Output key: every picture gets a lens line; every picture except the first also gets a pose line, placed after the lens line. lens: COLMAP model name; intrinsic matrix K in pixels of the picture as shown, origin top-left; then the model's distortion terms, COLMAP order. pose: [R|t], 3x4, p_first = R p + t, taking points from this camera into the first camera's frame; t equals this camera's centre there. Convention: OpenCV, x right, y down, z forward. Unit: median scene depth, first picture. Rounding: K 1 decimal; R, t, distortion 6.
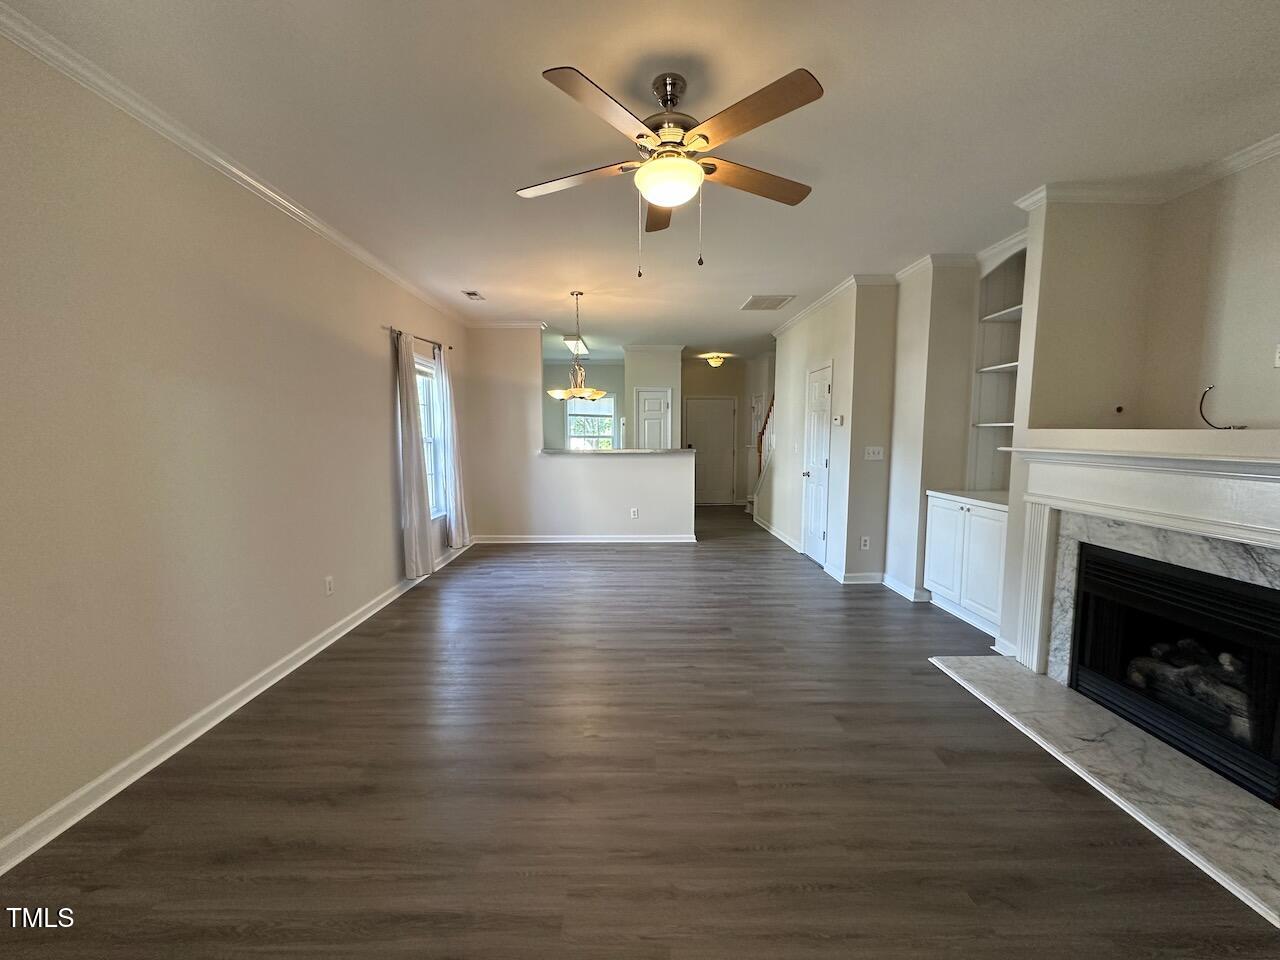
lens RADIAL K [[510.6, 0, 638.7], [0, 510.6, 481.4], [0, 0, 1]] dist [-0.002379, -0.000088]
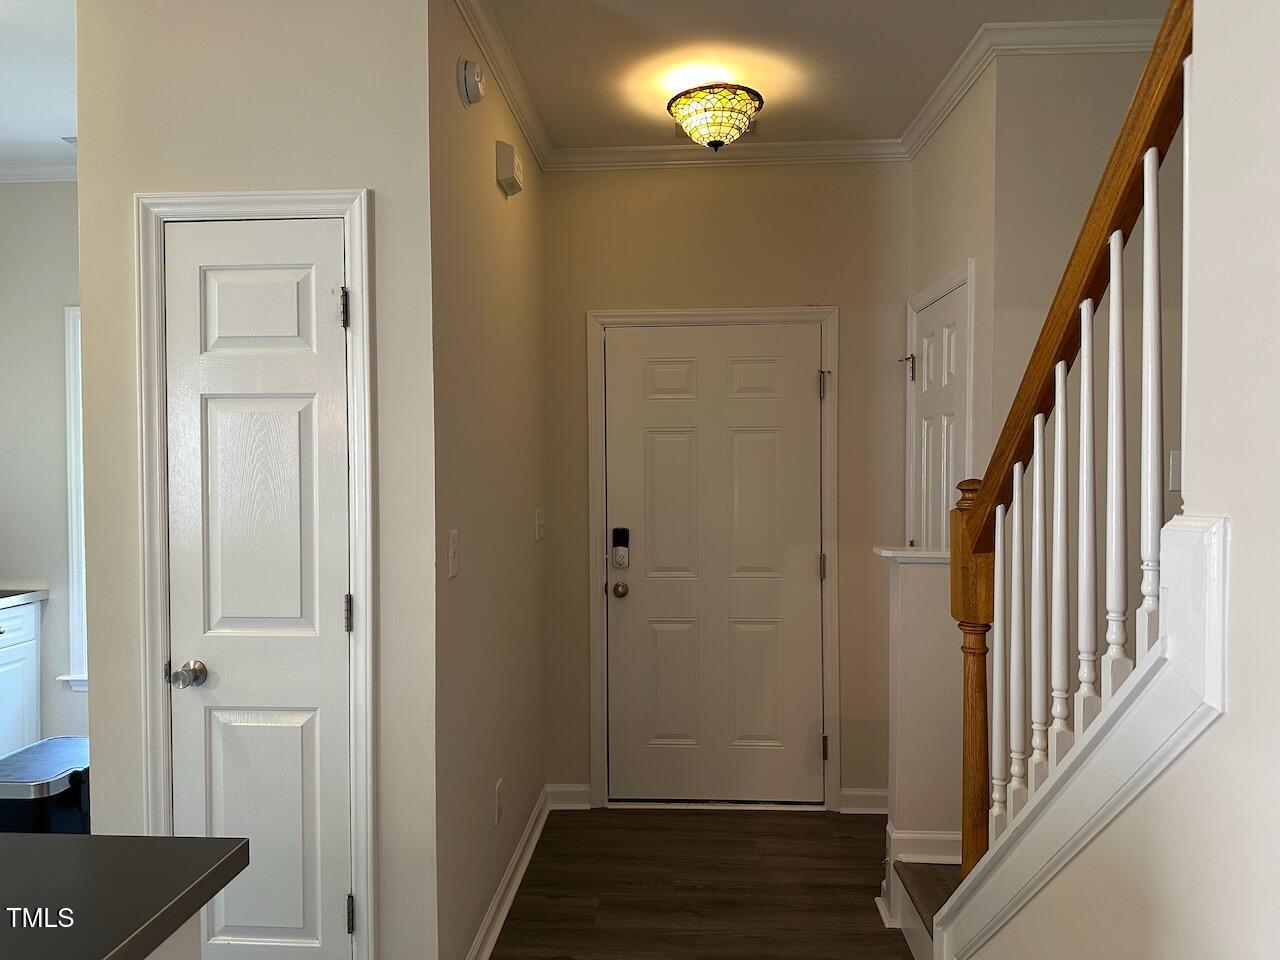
lens RADIAL K [[916.7, 0, 639.7], [0, 916.7, 491.8], [0, 0, 1]] dist [-0.004056, -0.001821]
pose [[0.998120, -0.000768, -0.061281, 0.278080], [-0.003491, 0.997586, -0.069360, -0.129241], [0.061187, 0.069443, 0.995708, 1.273242]]
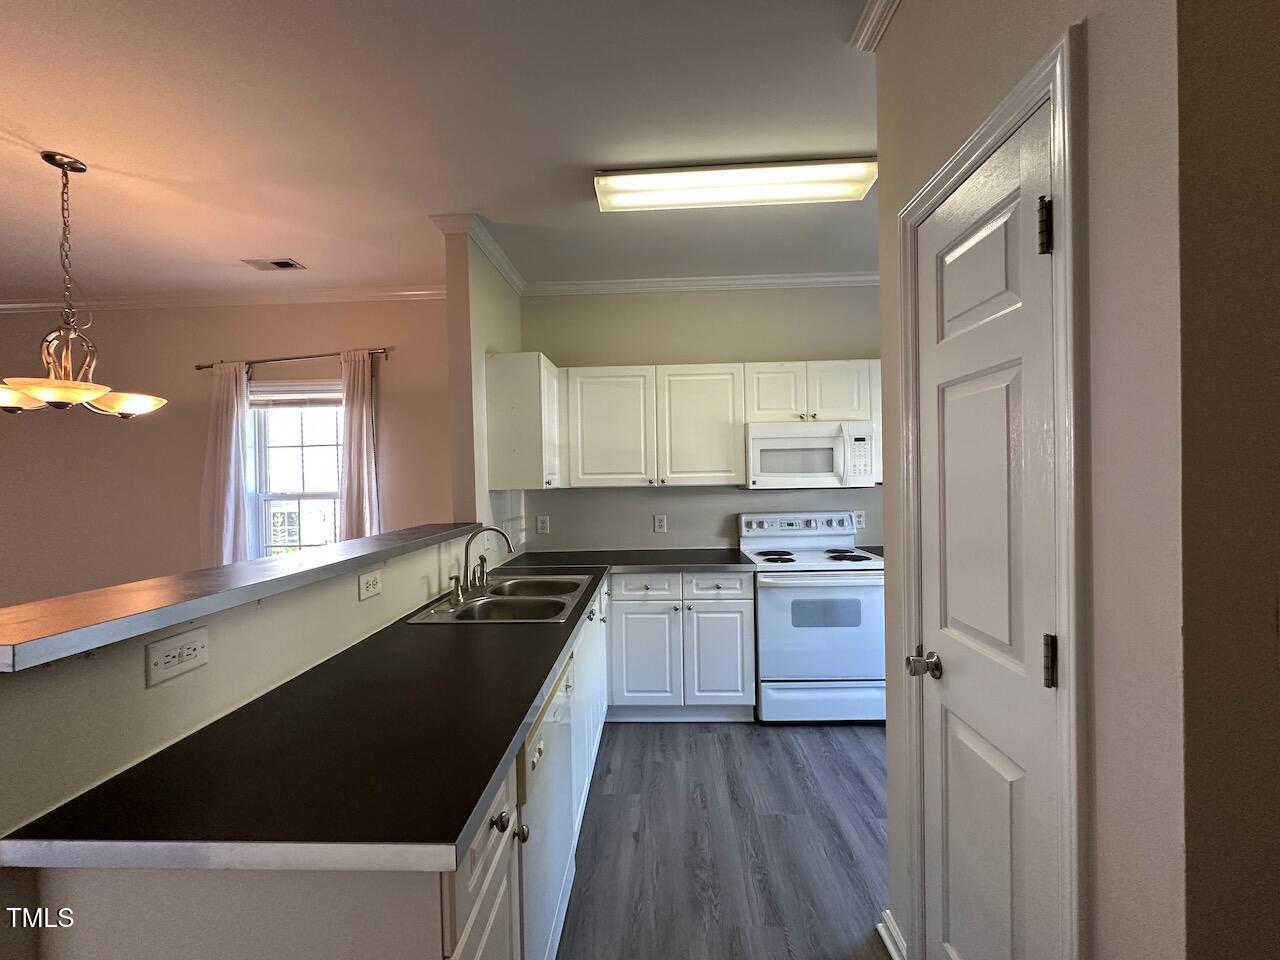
lens RADIAL K [[514.8, 0, 631.1], [0, 514.8, 480.5], [0, 0, 1]] dist [-0.002952, -0.000400]
pose [[-0.053602, 0.008580, -0.998526, 0.291694], [-0.075660, 0.997054, 0.012629, -0.154573], [0.995692, 0.076225, -0.052795, 1.584948]]
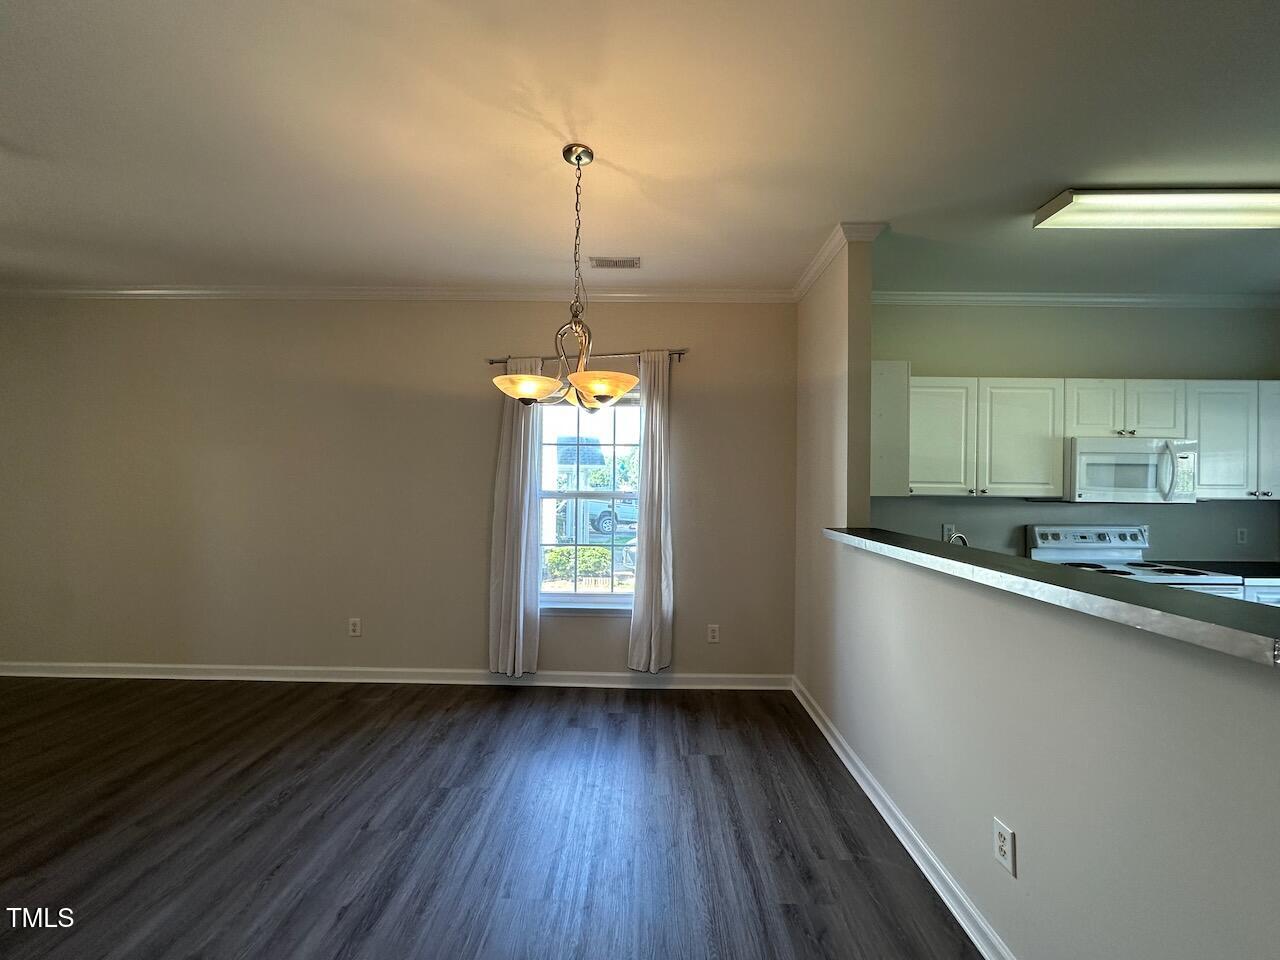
lens RADIAL K [[510.6, 0, 638.7], [0, 510.6, 481.4], [0, 0, 1]] dist [-0.002379, -0.000088]
pose [[-0.023468, -0.002260, -0.999722, 0.306837], [-0.106703, 0.994291, 0.000257, -0.111947], [0.994014, 0.106680, -0.023575, 1.141671]]
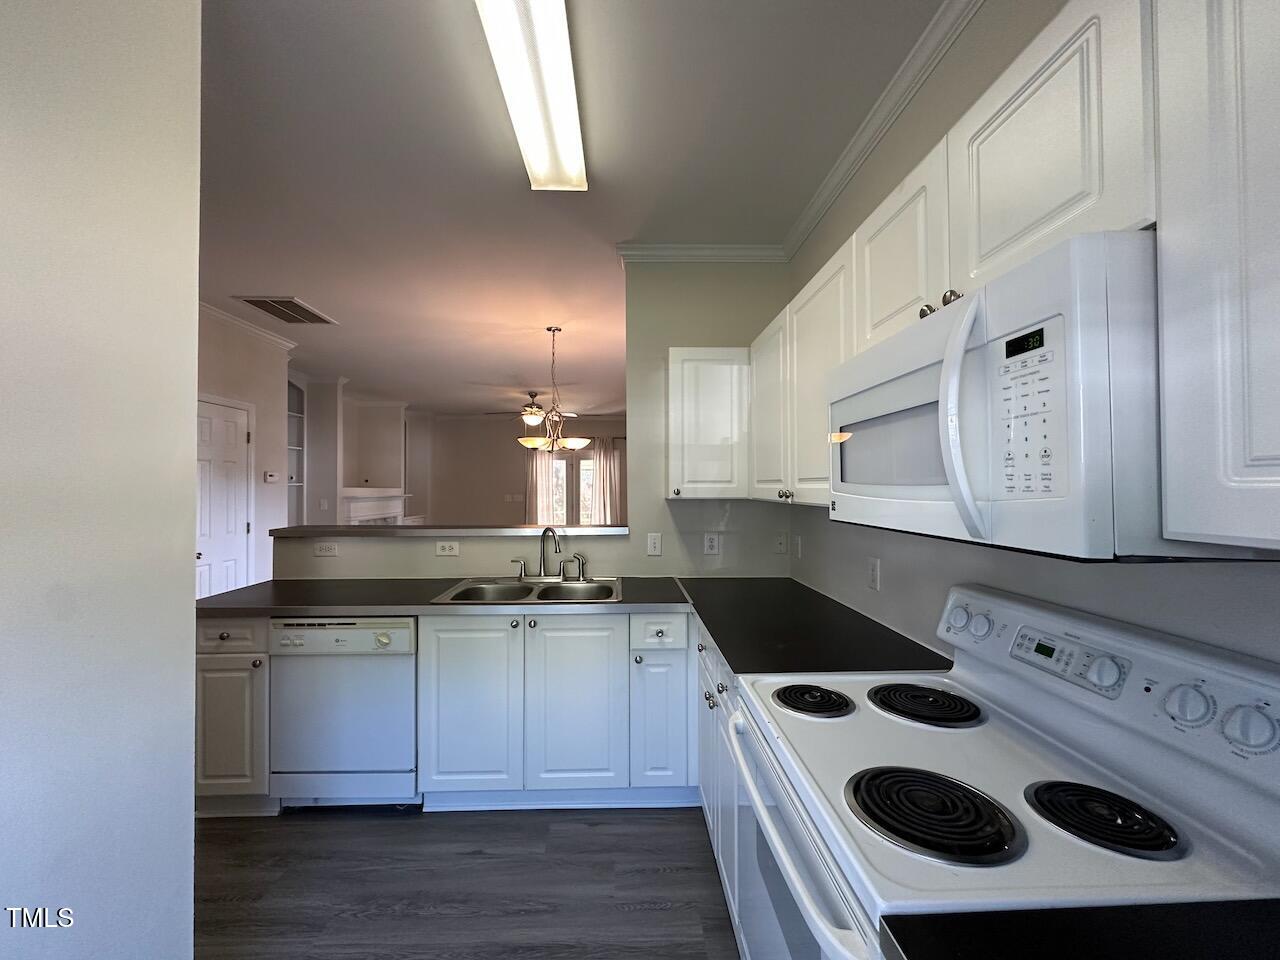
lens RADIAL K [[510.6, 0, 638.7], [0, 510.6, 481.4], [0, 0, 1]] dist [-0.002379, -0.000088]
pose [[-0.999679, 0.004887, -0.024865, -0.253343], [0.002747, 0.996343, 0.085398, -0.192780], [0.025191, 0.085302, -0.996037, 1.980016]]
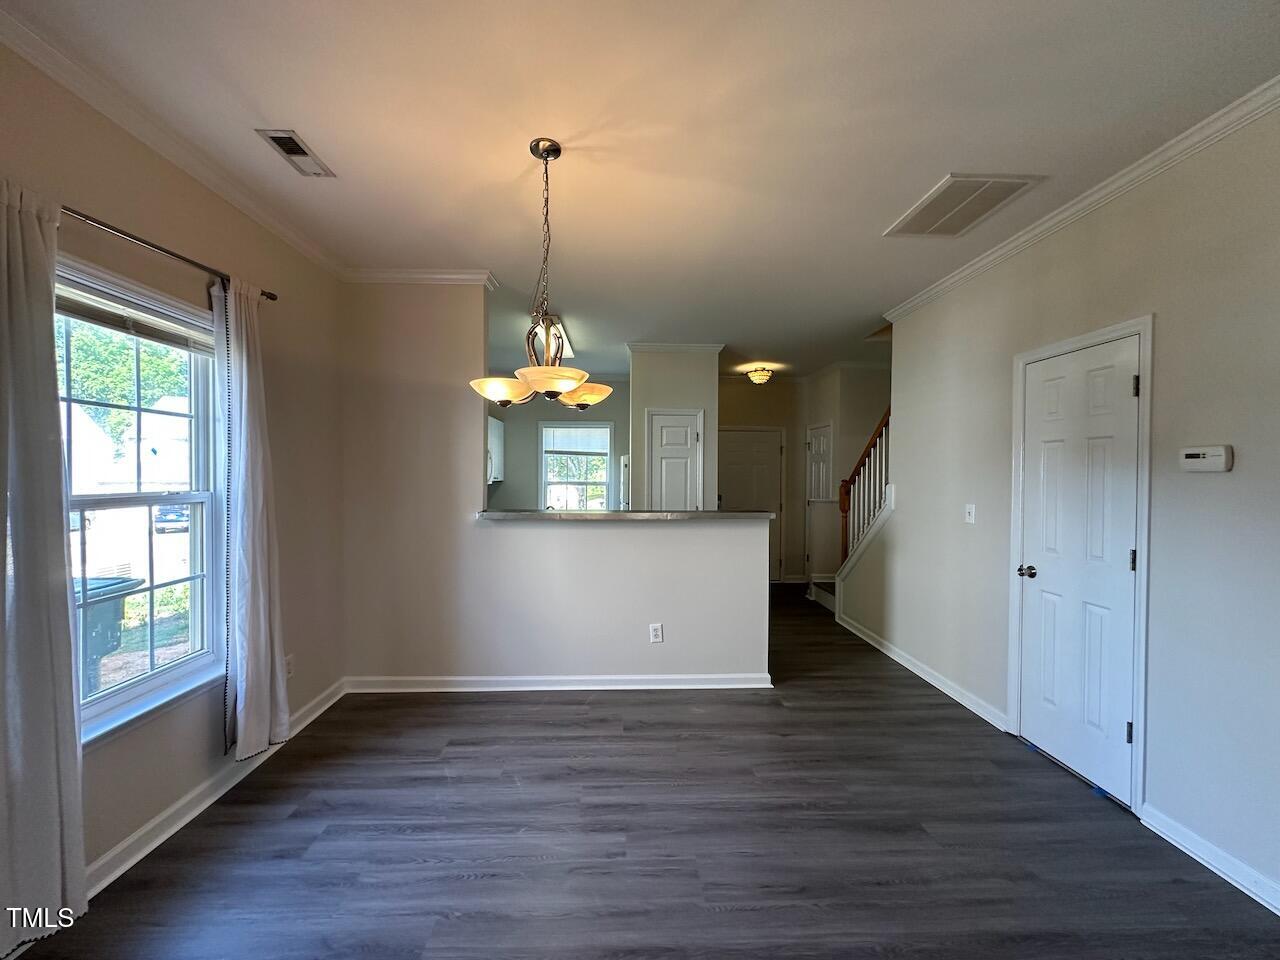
lens RADIAL K [[510.6, 0, 638.7], [0, 510.6, 481.4], [0, 0, 1]] dist [-0.002379, -0.000088]
pose [[0.999616, 0.007049, 0.026781, -0.057317], [-0.004829, 0.996613, -0.082093, -0.069682], [-0.027269, 0.081933, 0.996265, 0.640981]]
